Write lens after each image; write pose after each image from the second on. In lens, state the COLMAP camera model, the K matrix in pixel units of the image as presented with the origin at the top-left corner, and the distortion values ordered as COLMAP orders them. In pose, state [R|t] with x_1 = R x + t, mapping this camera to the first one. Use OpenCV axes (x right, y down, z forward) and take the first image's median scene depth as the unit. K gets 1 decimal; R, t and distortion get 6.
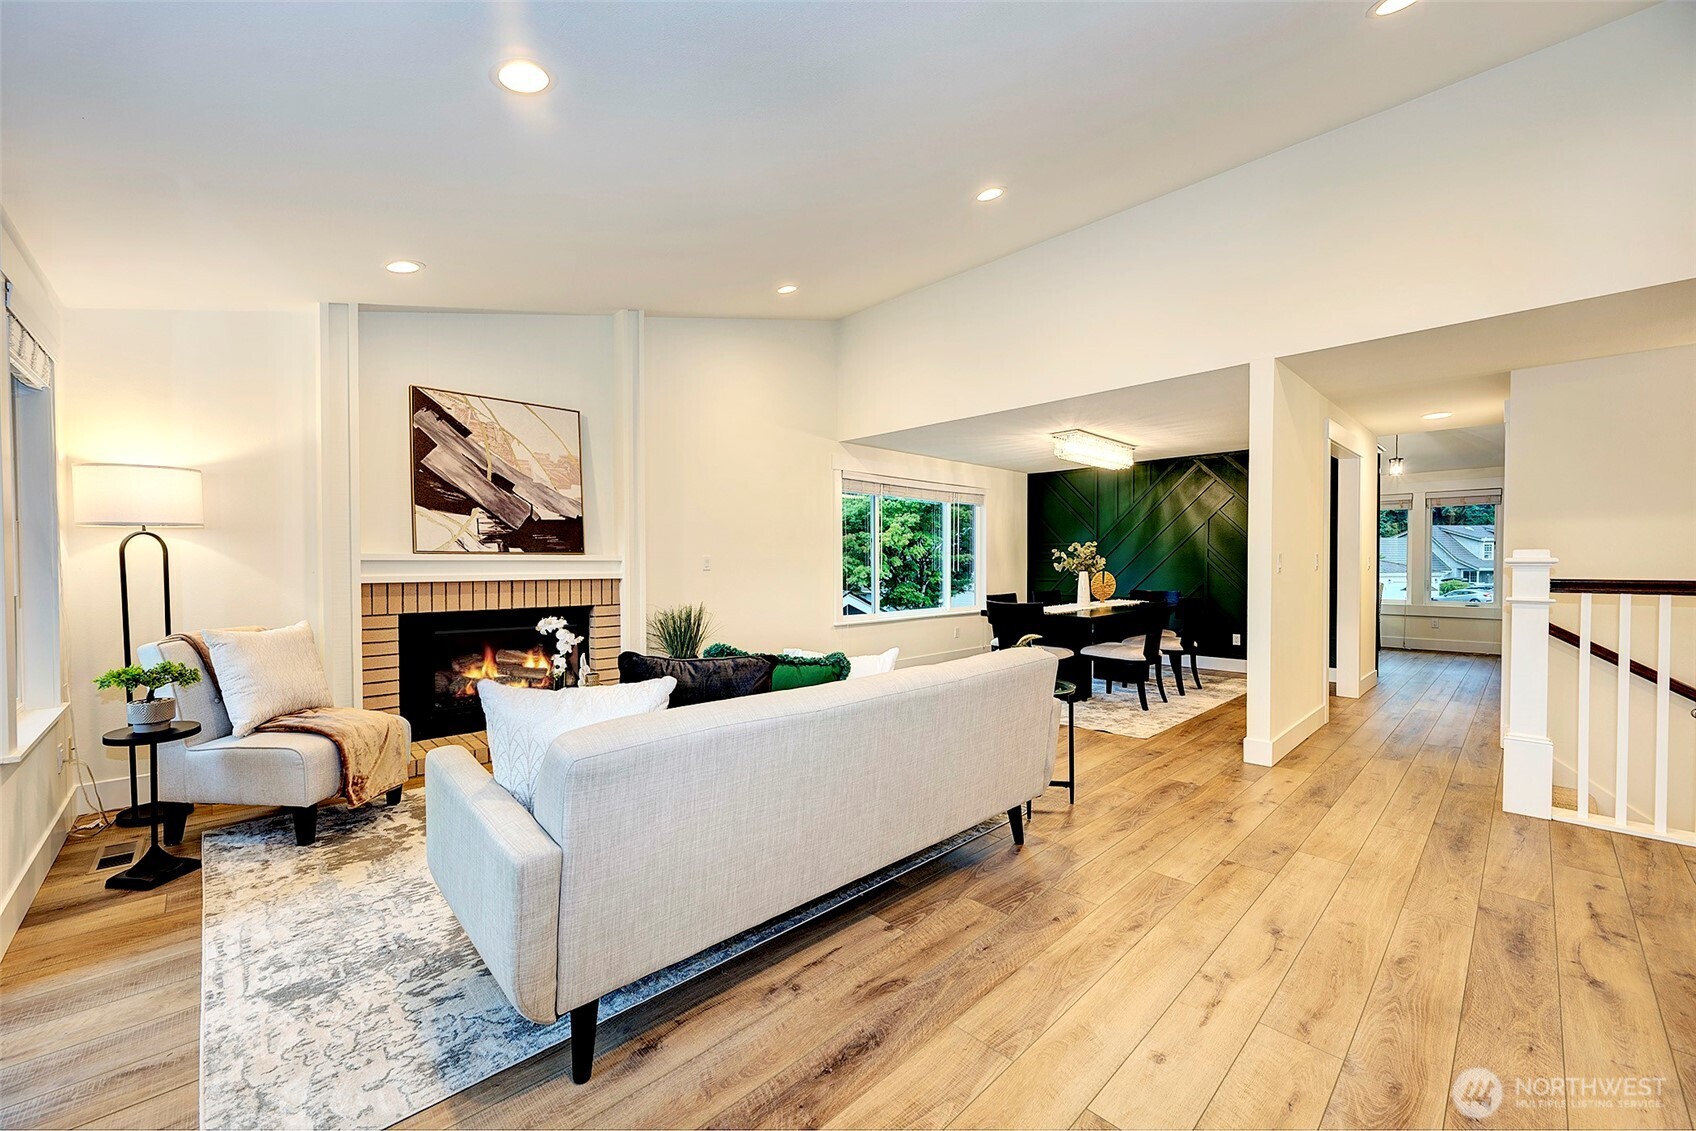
lens RADIAL K [[664.6, 0, 851.2], [0, 664.6, 571.1], [0, 0, 1]] dist [-0.002276, -0.000708]
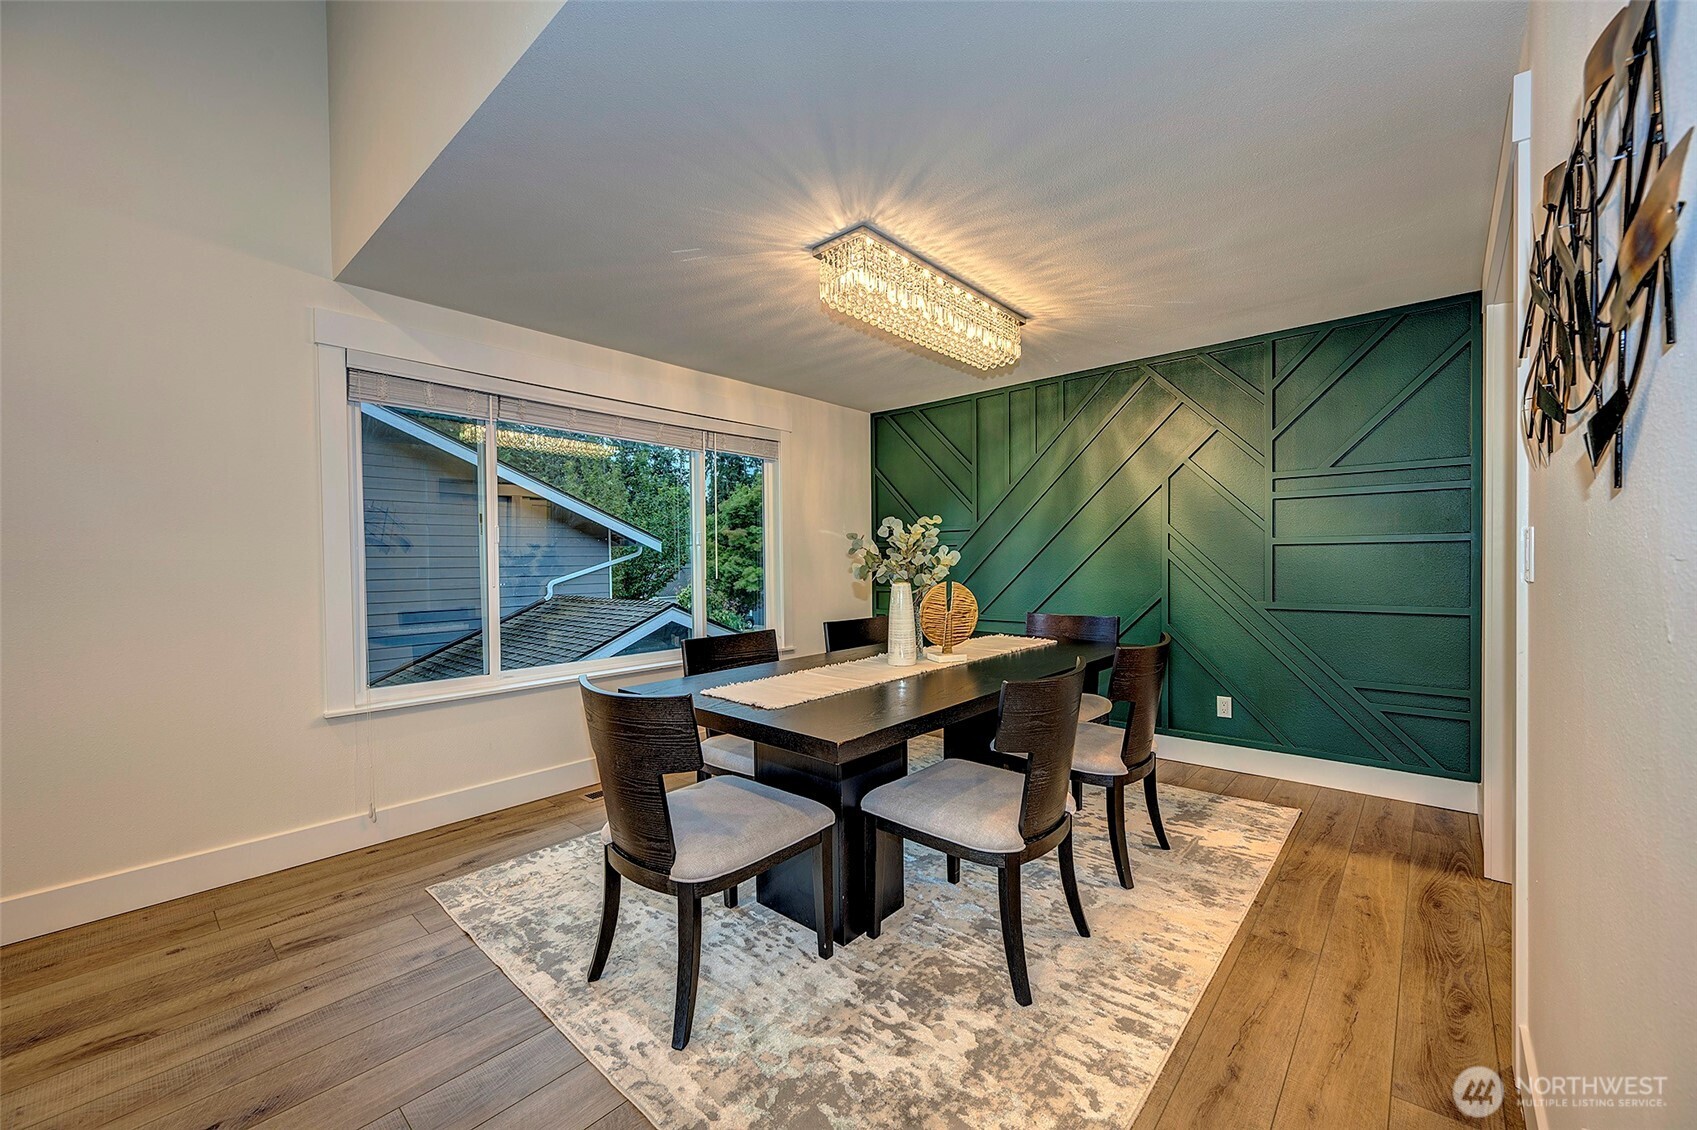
lens RADIAL K [[675.1, 0, 853.7], [0, 675.1, 558.7], [0, 0, 1]] dist [-0.000761, -0.000026]
pose [[0.996627, -0.006130, 0.081841, 0.242626], [0.007632, 0.999808, -0.018053, -0.006193], [-0.081714, 0.018616, 0.996482, 0.484531]]
